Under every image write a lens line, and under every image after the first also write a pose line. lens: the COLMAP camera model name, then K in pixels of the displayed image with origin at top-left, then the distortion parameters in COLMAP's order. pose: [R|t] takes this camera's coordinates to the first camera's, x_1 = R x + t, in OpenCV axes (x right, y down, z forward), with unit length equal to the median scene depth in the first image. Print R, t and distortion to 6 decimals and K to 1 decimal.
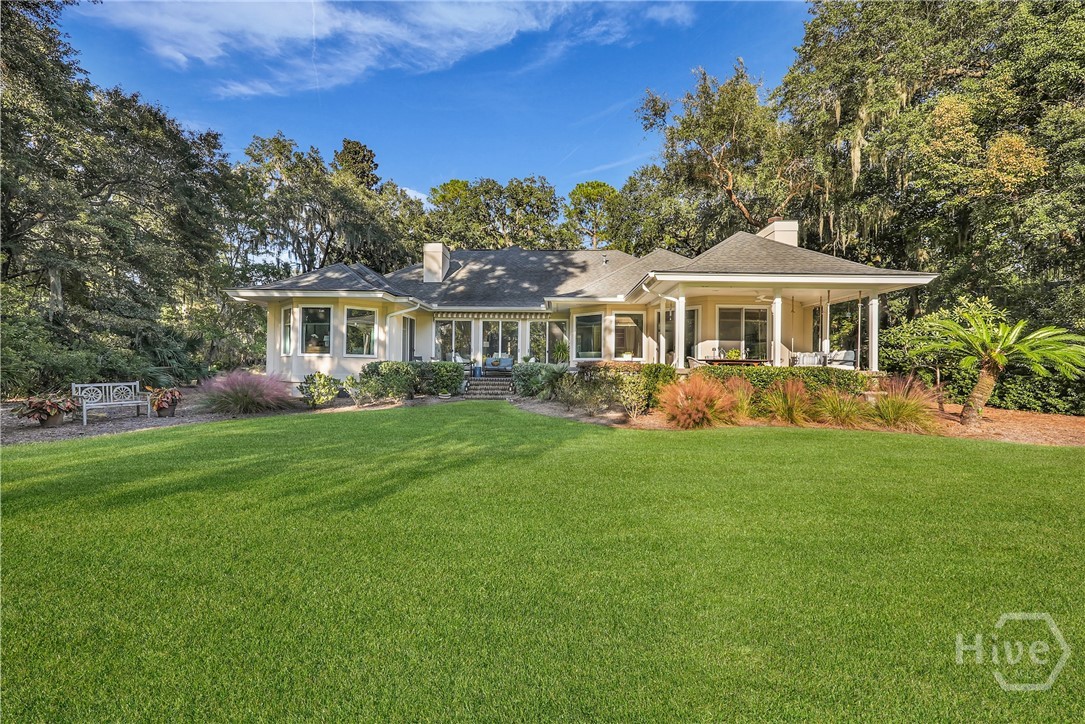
lens RADIAL K [[471.8, 0, 540.0], [0, 471.8, 359.0], [0, 0, 1]] dist [0.002549, 0.003140]
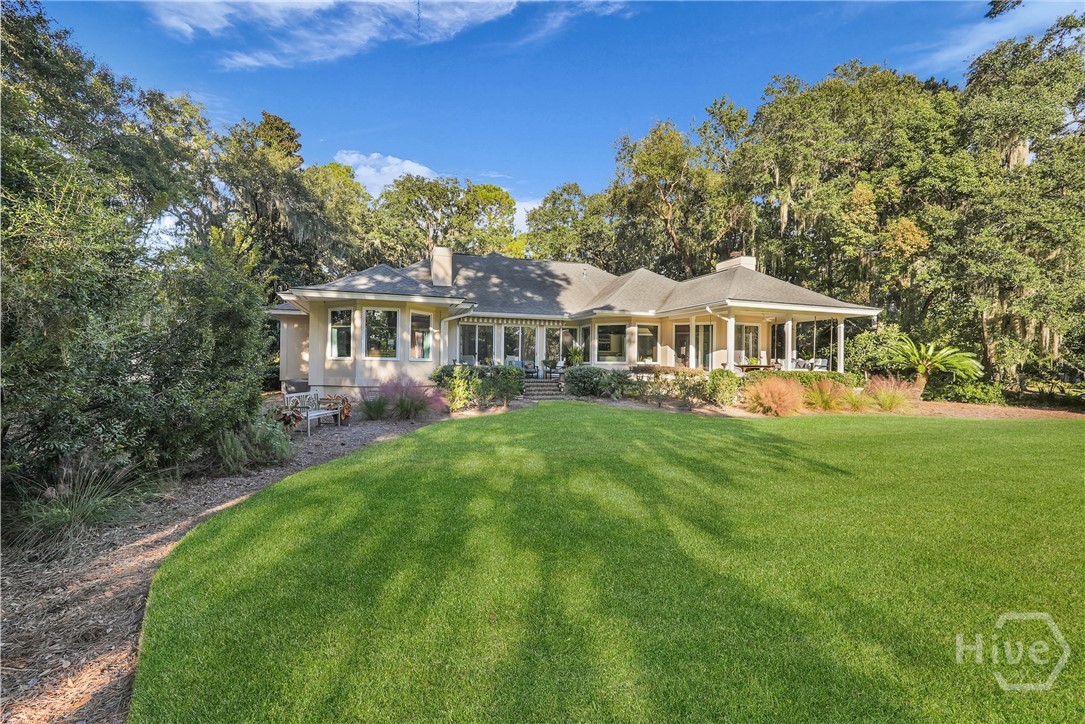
lens RADIAL K [[471.8, 0, 550.8], [0, 471.8, 362.7], [0, 0, 1]] dist [0.002549, 0.003140]
pose [[0.944357, -0.000771, 0.328923, -0.440056], [-0.003930, 0.999899, 0.013629, -0.015945], [-0.328900, -0.014164, 0.944259, -0.057198]]
